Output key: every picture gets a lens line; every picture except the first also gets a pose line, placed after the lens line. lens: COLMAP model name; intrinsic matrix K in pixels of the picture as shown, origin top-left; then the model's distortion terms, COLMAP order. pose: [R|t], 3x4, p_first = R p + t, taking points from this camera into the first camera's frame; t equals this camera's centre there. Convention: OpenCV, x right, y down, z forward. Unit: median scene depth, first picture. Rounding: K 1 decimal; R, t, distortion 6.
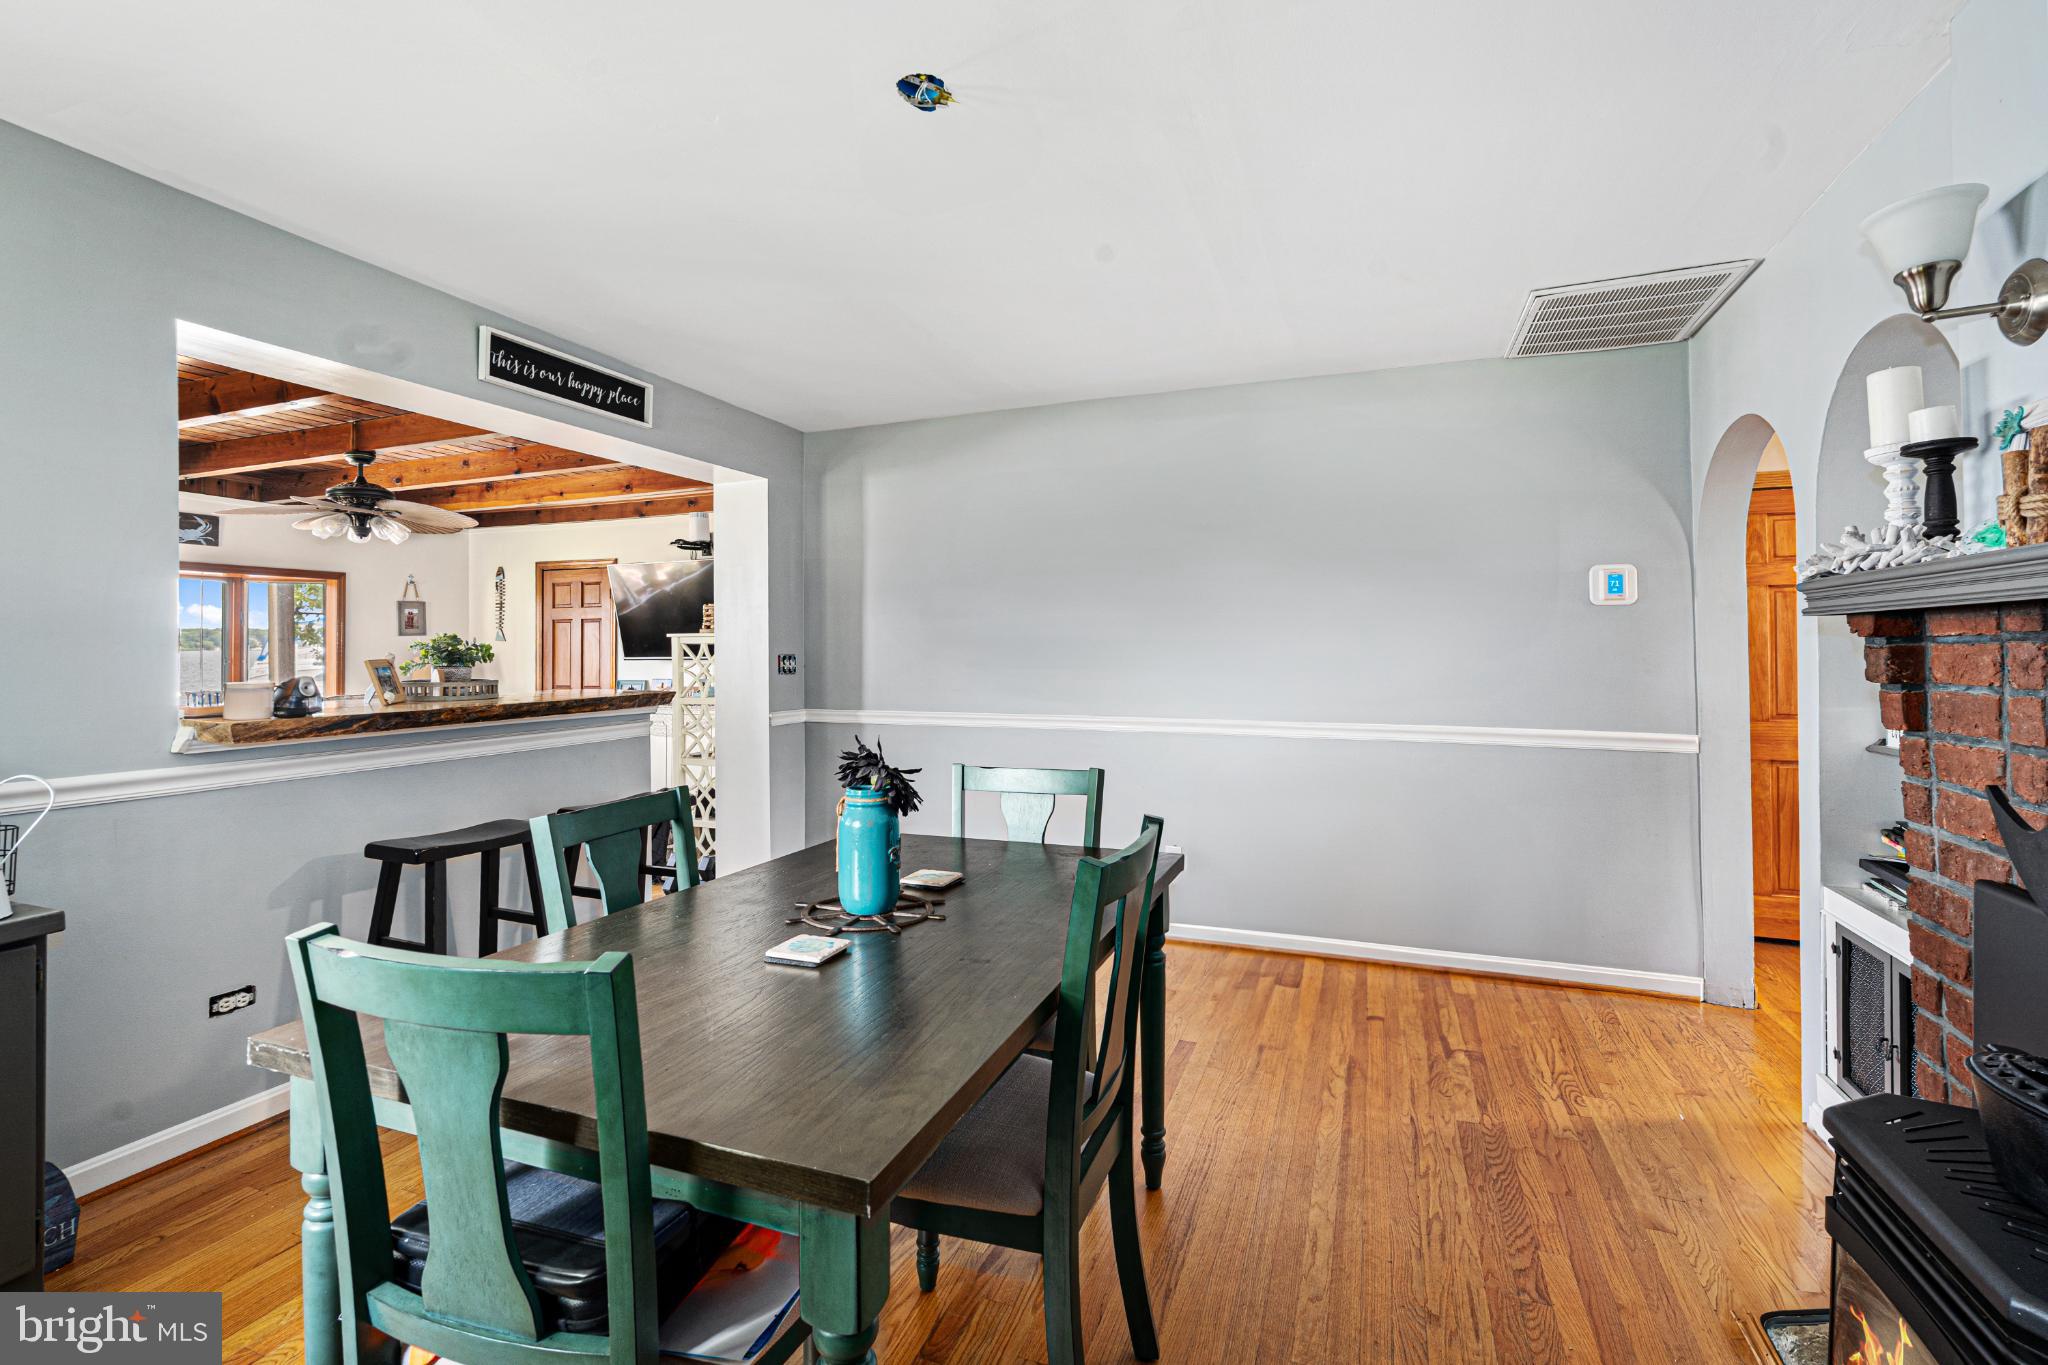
lens RADIAL K [[940.3, 0, 1003.7], [0, 940.3, 653.6], [0, 0, 1]] dist [-0.004341, -0.000862]
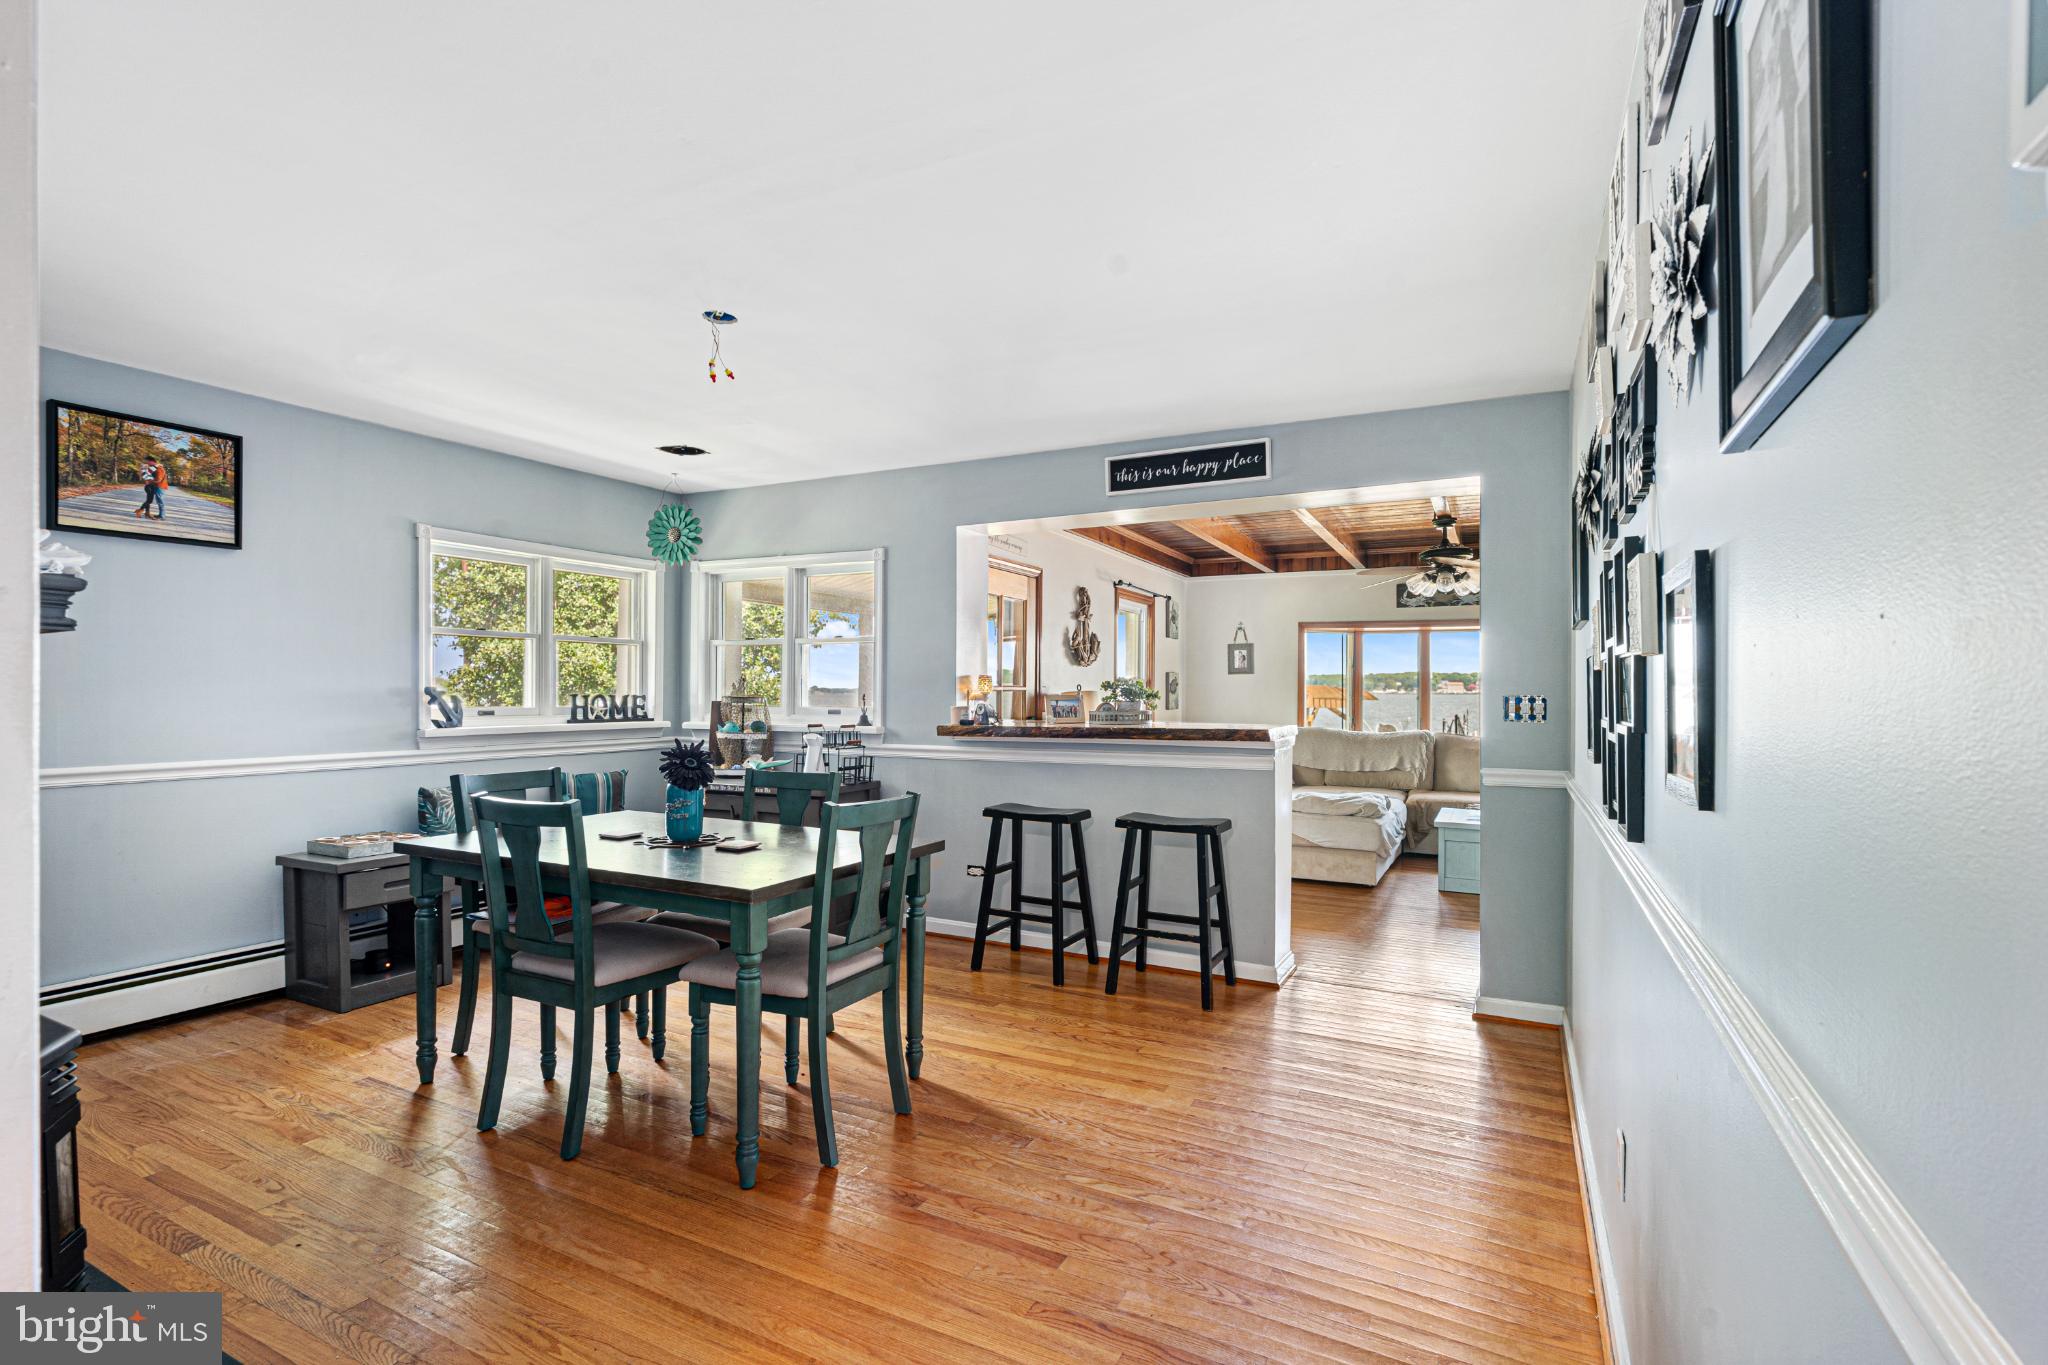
lens RADIAL K [[916.0, 0, 1024.5], [0, 916.0, 699.5], [0, 0, 1]] dist [-0.000067, 0.000059]
pose [[-0.096667, 0.016925, -0.995173, 0.737362], [-0.002961, 0.999846, 0.017292, -0.010362], [0.995312, 0.004618, -0.096602, 0.902248]]
